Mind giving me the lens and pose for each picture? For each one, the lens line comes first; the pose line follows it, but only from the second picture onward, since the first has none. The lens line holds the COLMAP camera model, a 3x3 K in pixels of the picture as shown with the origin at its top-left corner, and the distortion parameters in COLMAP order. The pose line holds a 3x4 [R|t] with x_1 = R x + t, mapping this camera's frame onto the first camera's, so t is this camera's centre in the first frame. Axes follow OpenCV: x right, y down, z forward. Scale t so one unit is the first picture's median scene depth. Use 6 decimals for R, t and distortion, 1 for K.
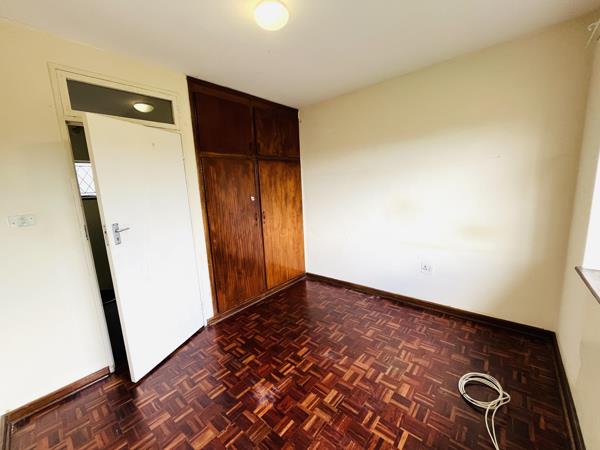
lens RADIAL K [[244.2, 0, 299.5], [0, 244.2, 227.6], [0, 0, 1]] dist [-0.001116, 0.000032]
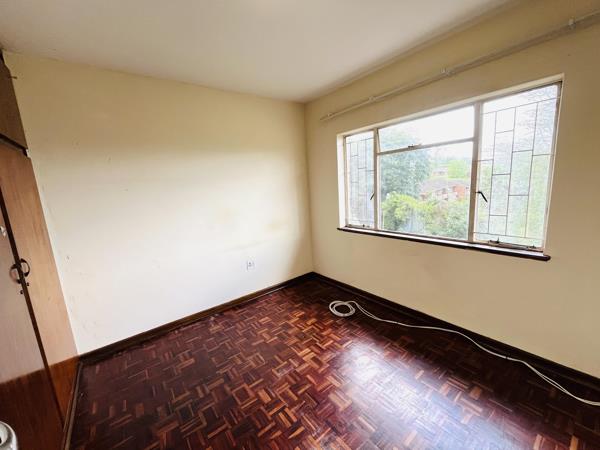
lens RADIAL K [[244.2, 0, 298.7], [0, 244.2, 223.5], [0, 0, 1]] dist [-0.001116, 0.000032]
pose [[0.208391, -0.129289, 0.969463, -0.582427], [0.223911, 0.971205, 0.081390, -0.072134], [-0.952070, 0.200113, 0.231340, 0.519379]]
